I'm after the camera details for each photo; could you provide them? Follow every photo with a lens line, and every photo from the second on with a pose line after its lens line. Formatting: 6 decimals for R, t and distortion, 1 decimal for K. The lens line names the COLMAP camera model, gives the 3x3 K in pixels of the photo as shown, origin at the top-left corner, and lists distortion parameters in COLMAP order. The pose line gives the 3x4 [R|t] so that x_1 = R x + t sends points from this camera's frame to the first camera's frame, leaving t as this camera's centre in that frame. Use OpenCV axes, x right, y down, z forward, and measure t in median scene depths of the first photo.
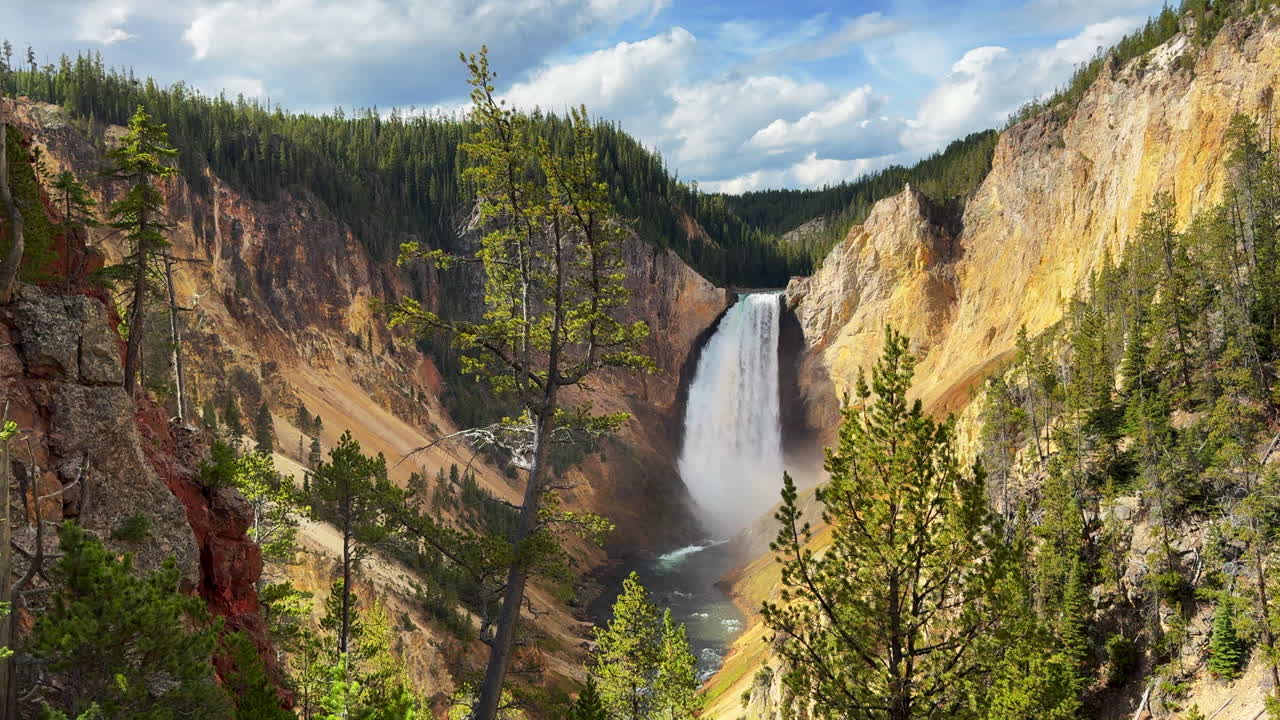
lens RADIAL K [[1059.6, 0, 642.3], [0, 1059.6, 361.2], [0, 0, 1]] dist [0.192952, -0.406177]
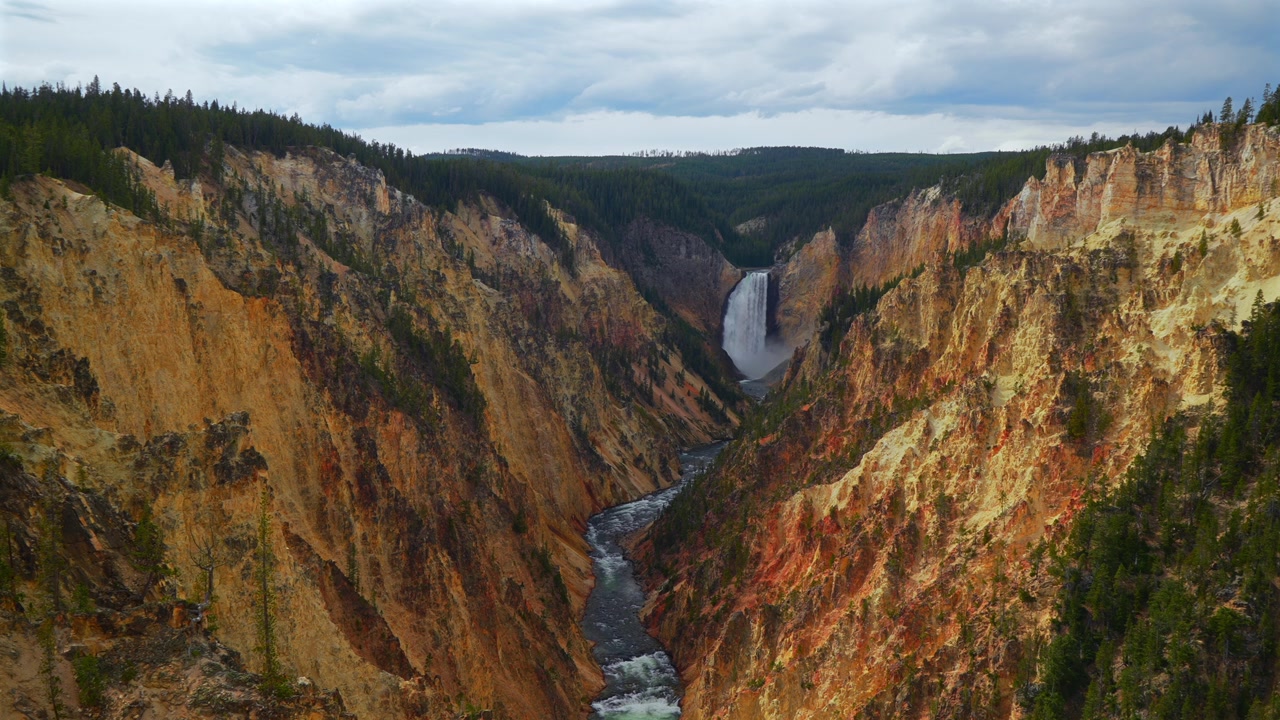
lens RADIAL K [[1553.5, 0, 624.0], [0, 1553.5, 364.2], [0, 0, 1]] dist [0.027746, 0.011839]
pose [[0.984629, 0.027383, 0.172501, -0.855349], [-0.033150, 0.998981, 0.030637, 0.038735], [-0.171486, -0.035884, 0.984533, -2.489824]]
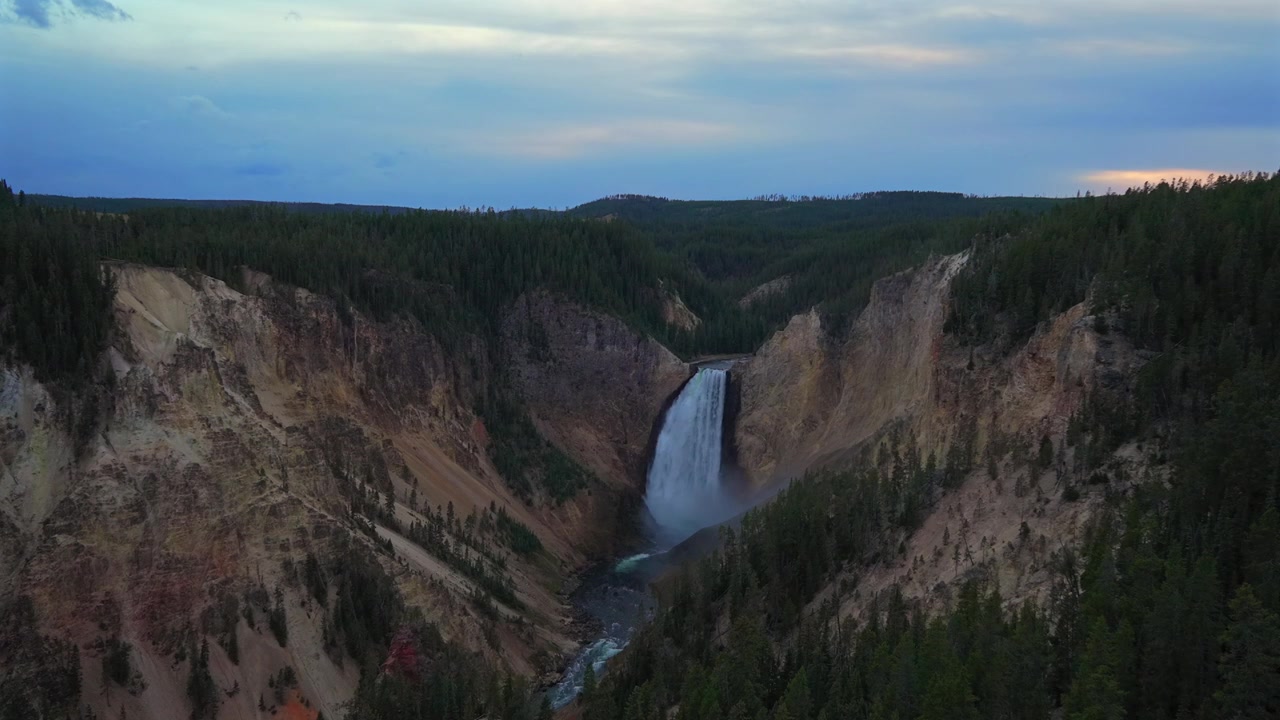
lens RADIAL K [[1019.1, 0, 635.7], [0, 1019.1, 367.4], [0, 0, 1]] dist [-0.040932, 0.001255]
pose [[0.997658, 0.053939, -0.042063, 0.085398], [-0.050915, 0.996251, 0.069934, -0.203898], [0.045678, -0.067628, 0.996664, -0.469484]]
